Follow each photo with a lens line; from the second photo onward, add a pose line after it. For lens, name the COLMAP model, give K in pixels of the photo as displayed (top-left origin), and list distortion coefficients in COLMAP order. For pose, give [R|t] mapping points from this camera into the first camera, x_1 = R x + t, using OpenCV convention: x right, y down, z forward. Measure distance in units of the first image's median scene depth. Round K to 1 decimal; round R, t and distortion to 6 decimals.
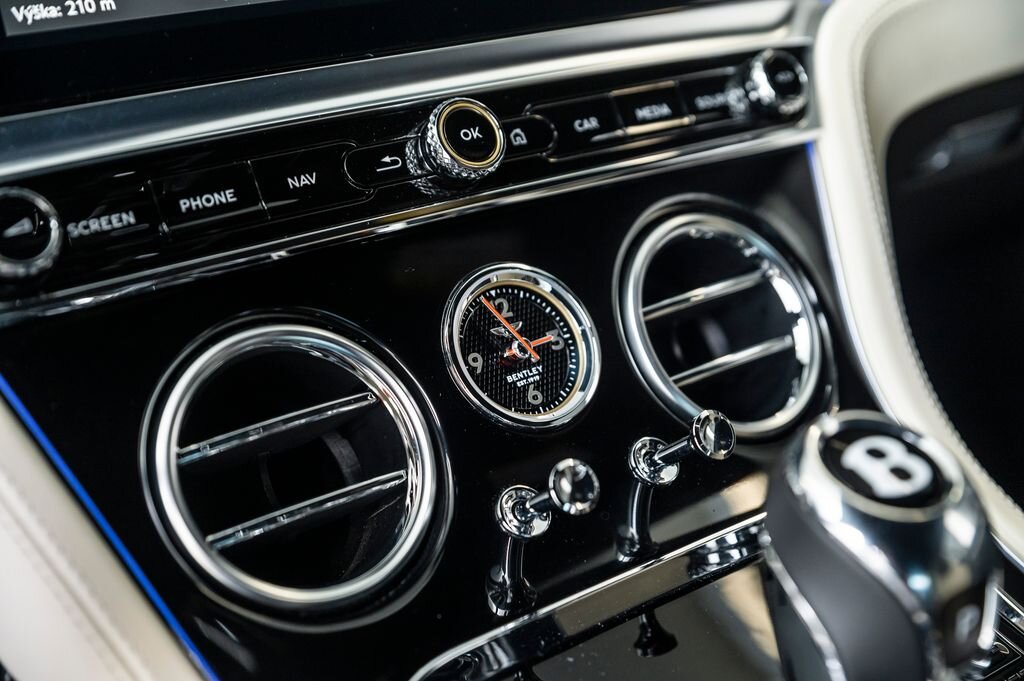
lens RADIAL K [[1428.8, 0, 522.1], [0, 1428.8, 333.1], [0, 0, 1]] dist [-0.096368, 0.000000]
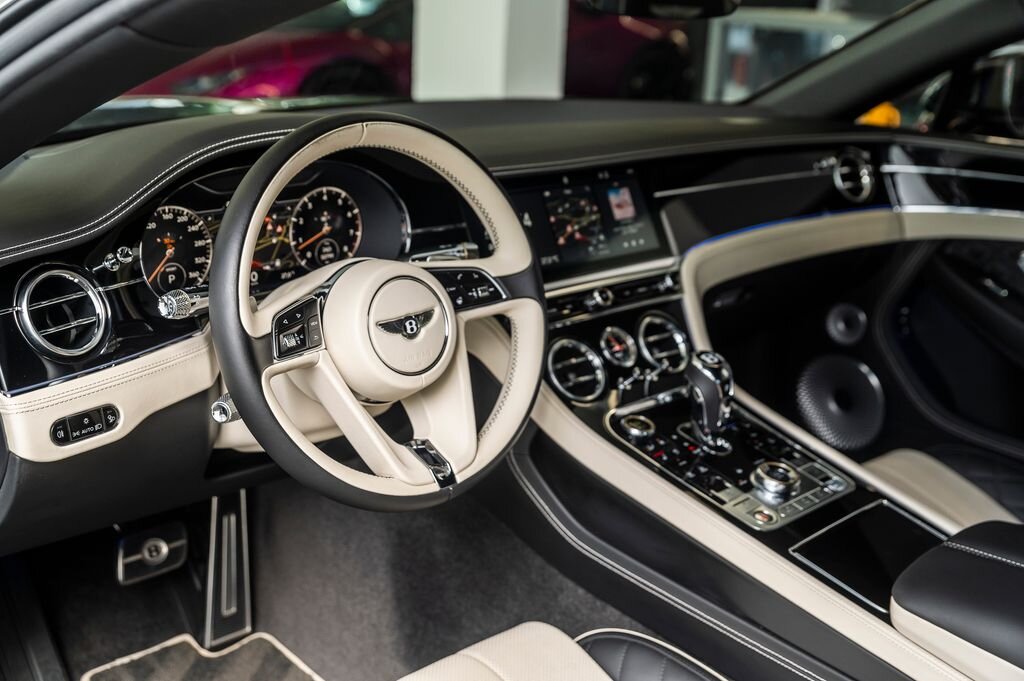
lens RADIAL K [[1230.9, 0, 521.9], [0, 1230.9, 339.4], [0, 0, 1]] dist [-0.011185, 0.000000]
pose [[0.992328, -0.018969, 0.122172, -0.701513], [0.033247, 0.992703, -0.115913, 0.384847], [-0.119081, 0.119086, 0.985717, -2.423605]]
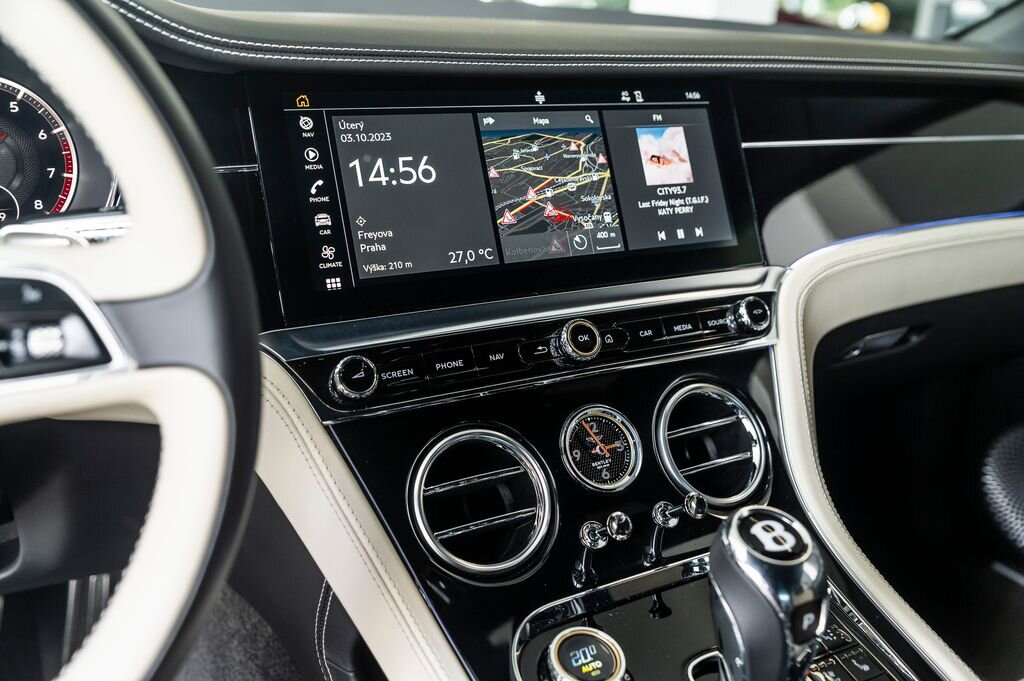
lens RADIAL K [[889.0, 0, 511.8], [0, 889.0, 341.5], [0, 0, 1]] dist [-0.032093, -0.015123]
pose [[0.987548, 0.076217, -0.137624, 0.034980], [-0.084526, 0.994871, -0.055565, -0.058400], [0.132683, 0.066506, 0.988925, -0.222323]]
